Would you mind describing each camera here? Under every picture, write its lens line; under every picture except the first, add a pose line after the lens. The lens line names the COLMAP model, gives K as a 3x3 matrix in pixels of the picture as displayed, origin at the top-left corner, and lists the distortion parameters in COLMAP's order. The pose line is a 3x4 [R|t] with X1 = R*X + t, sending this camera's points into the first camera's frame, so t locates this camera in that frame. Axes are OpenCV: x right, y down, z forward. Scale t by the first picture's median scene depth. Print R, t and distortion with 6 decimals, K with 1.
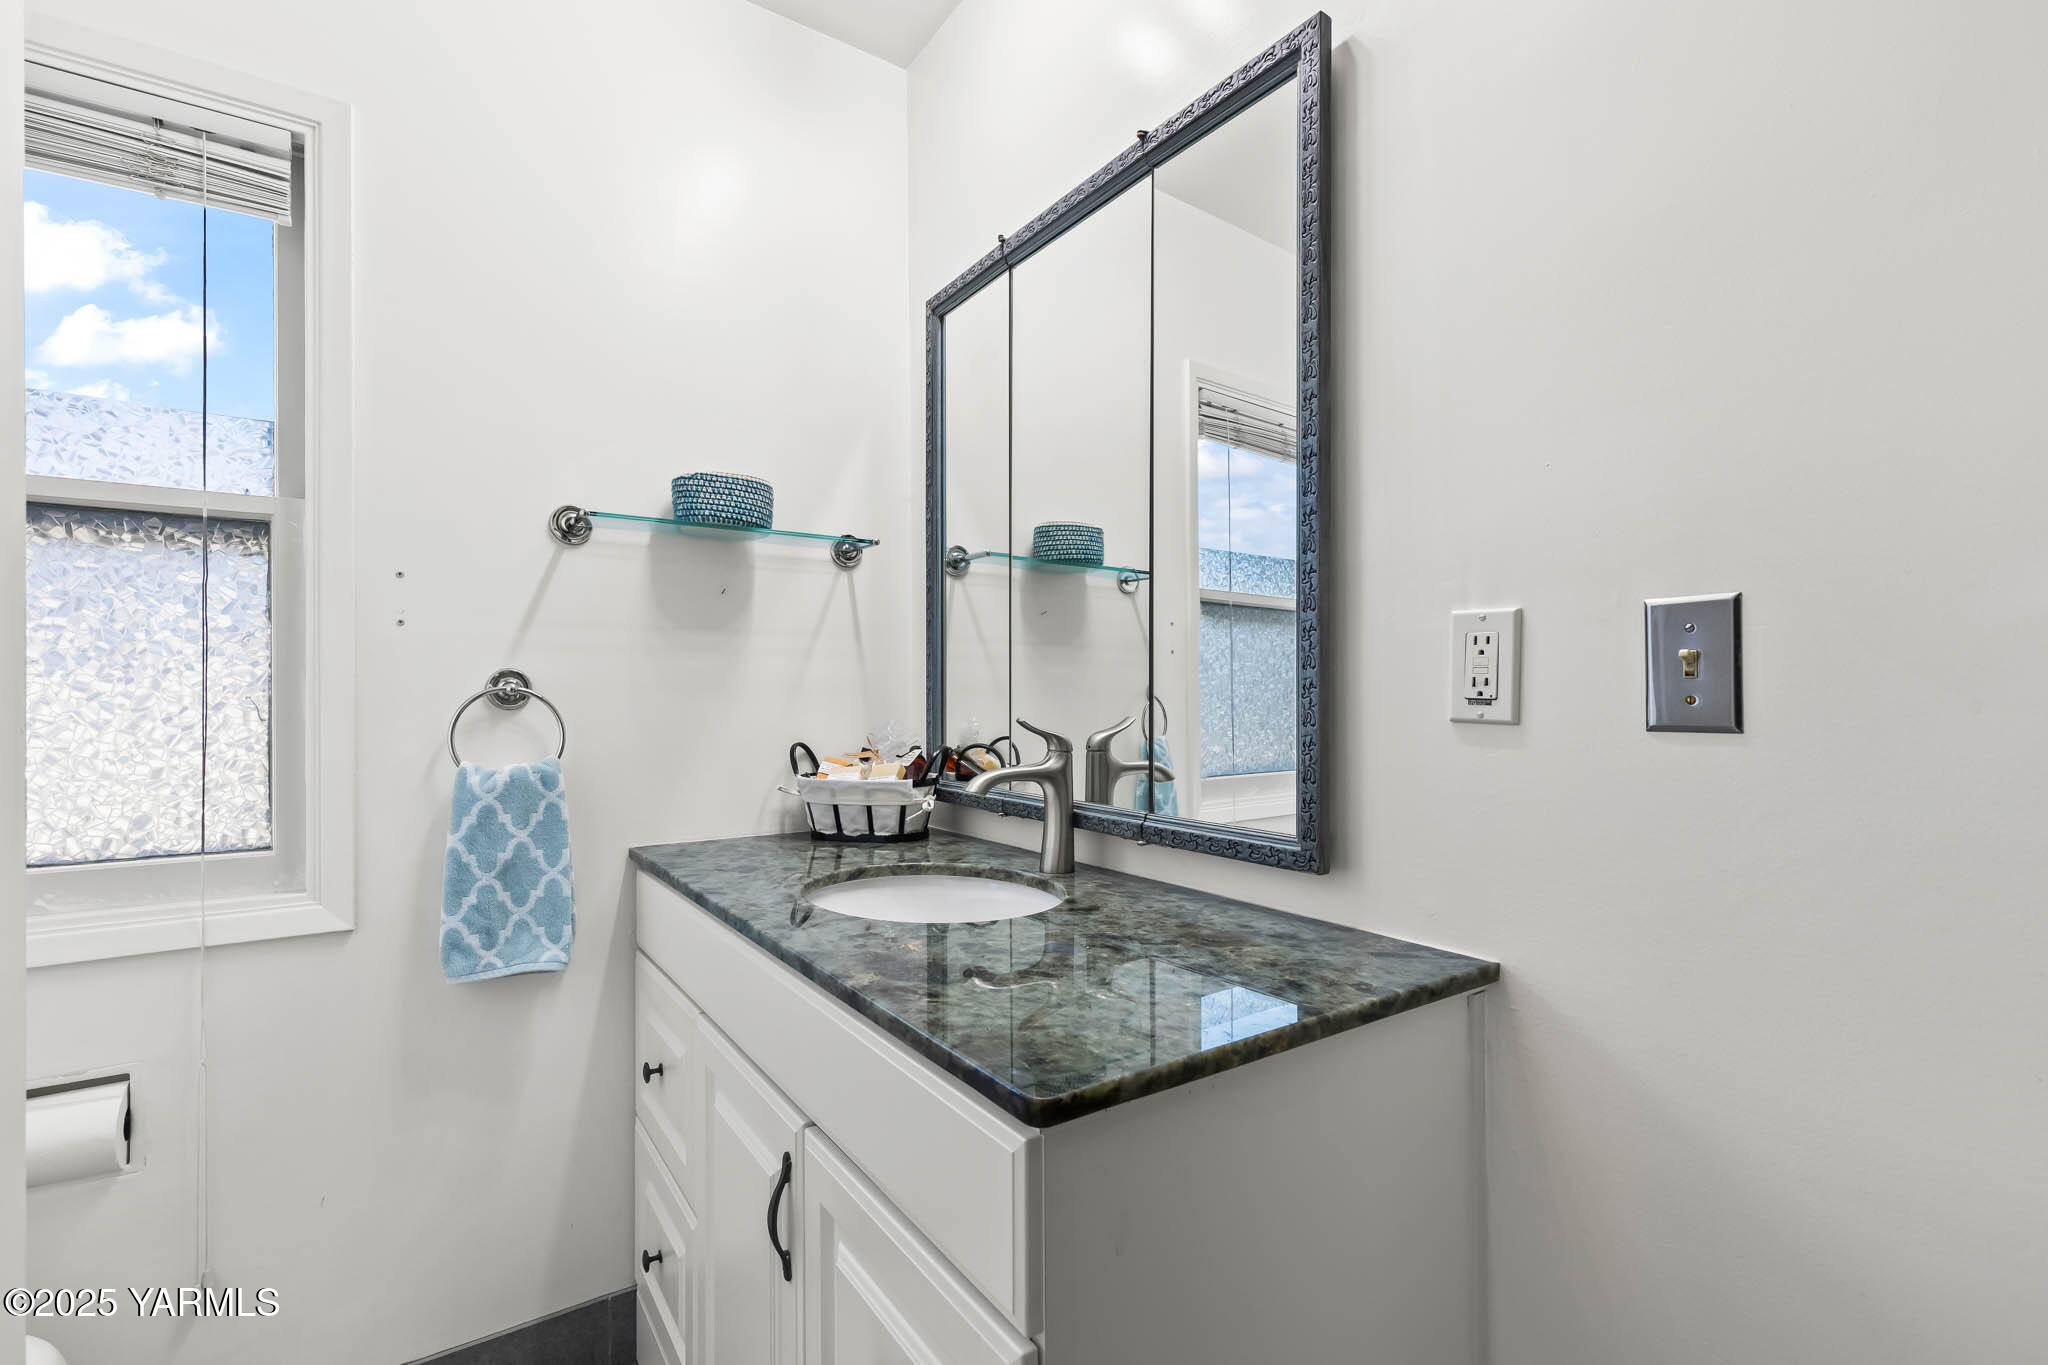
lens RADIAL K [[932.9, 0, 1028.1], [0, 932.9, 693.2], [0, 0, 1]] dist [0.002375, 0.000931]
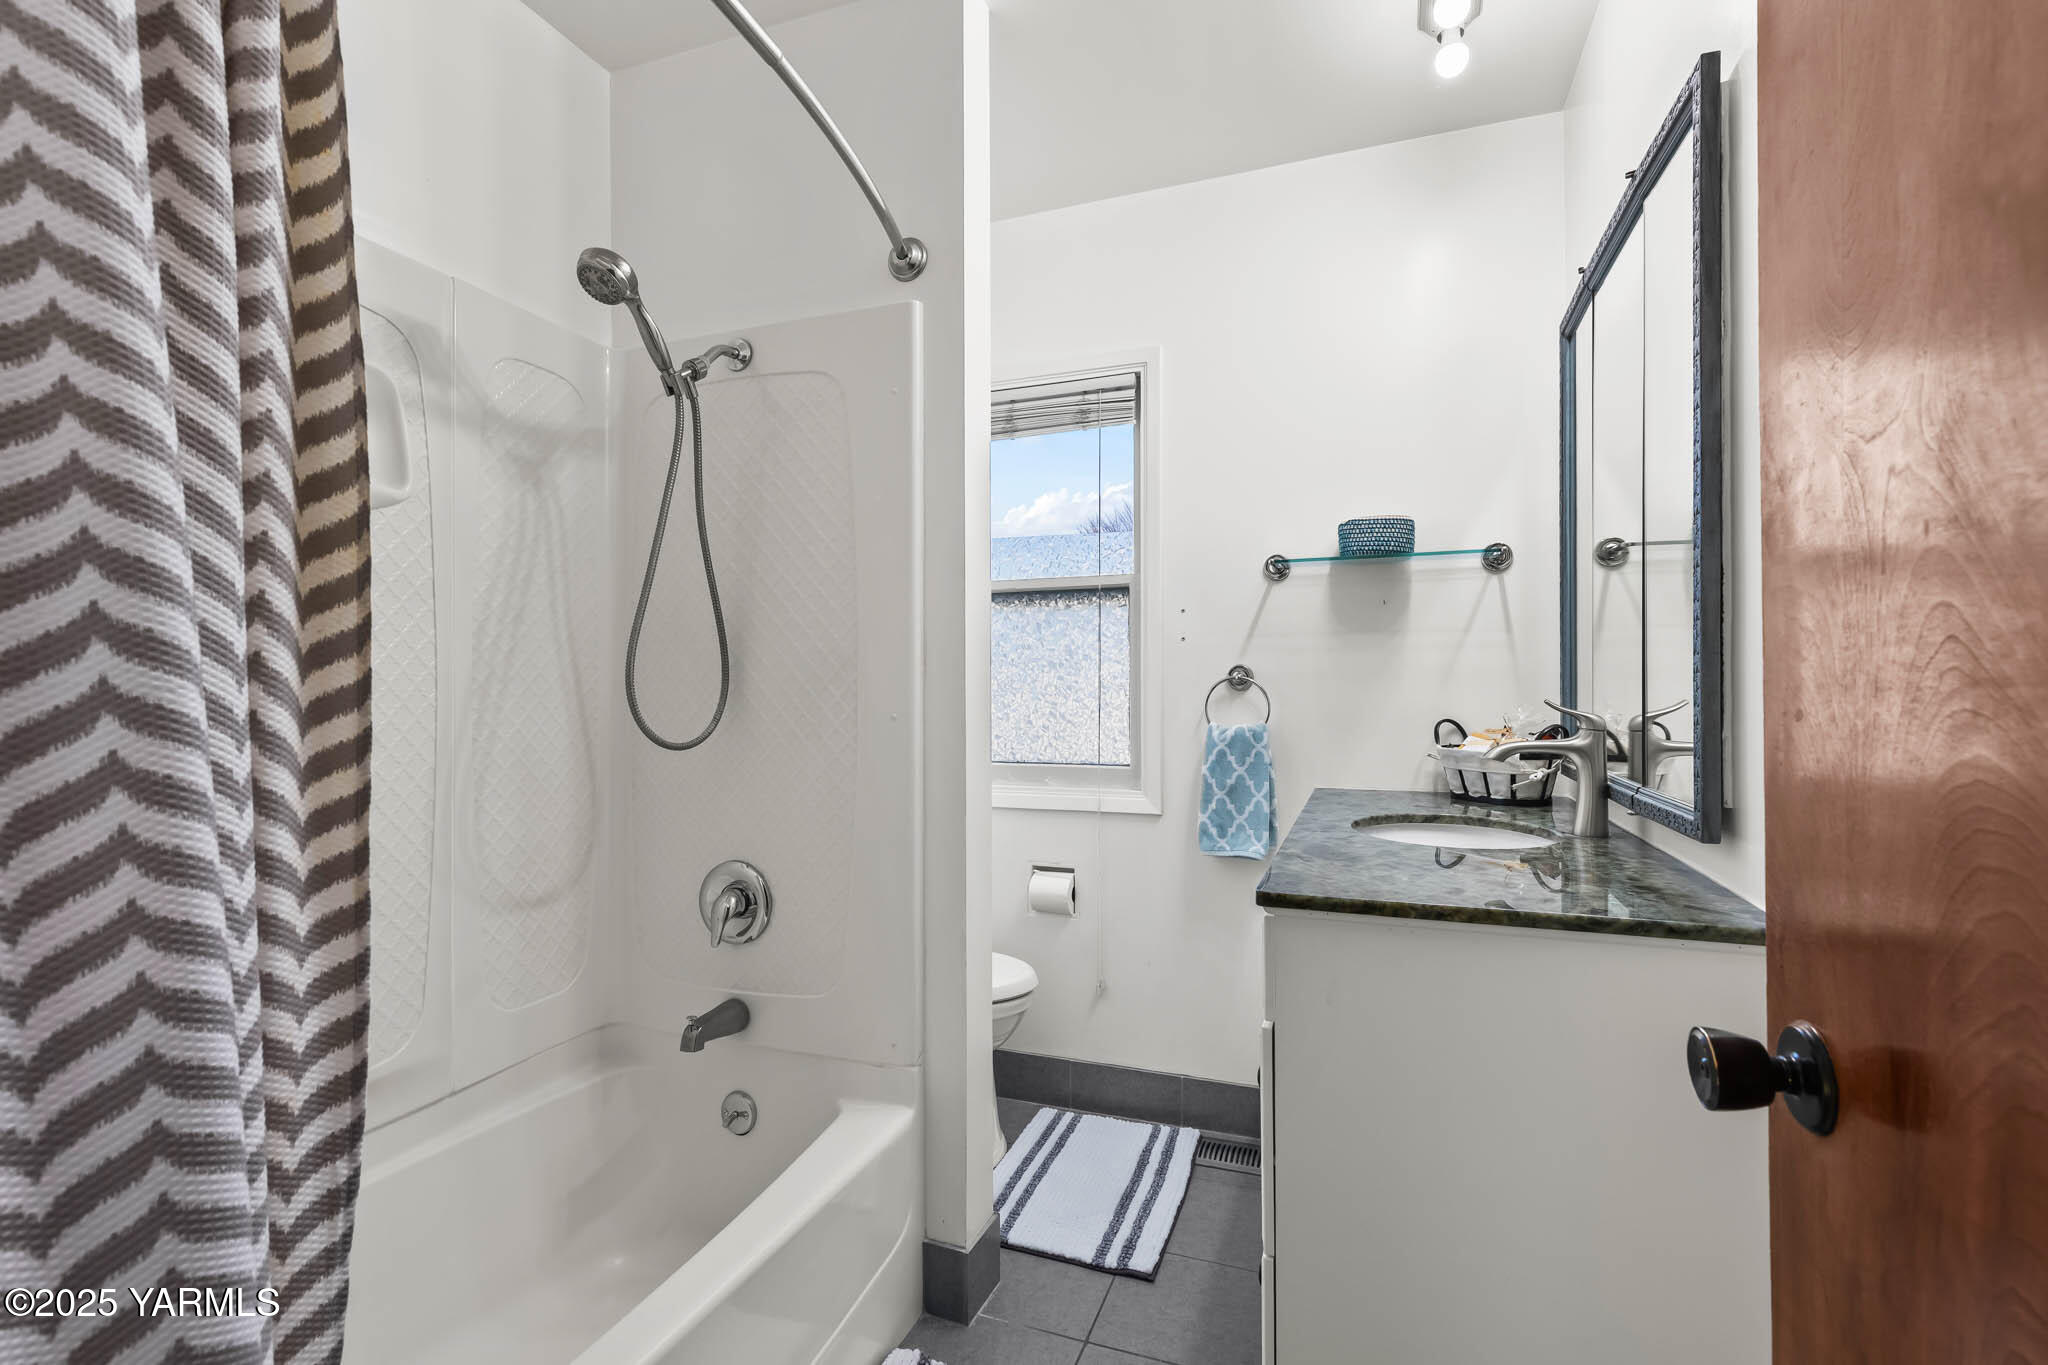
lens RADIAL K [[932.9, 0, 1023.5], [0, 932.9, 685.0], [0, 0, 1]] dist [0.002375, 0.000931]
pose [[0.568021, -0.000423, -0.823014, 0.554181], [0.003205, 0.999993, 0.001698, 0.004235], [0.823008, -0.003602, 0.568019, -0.201663]]
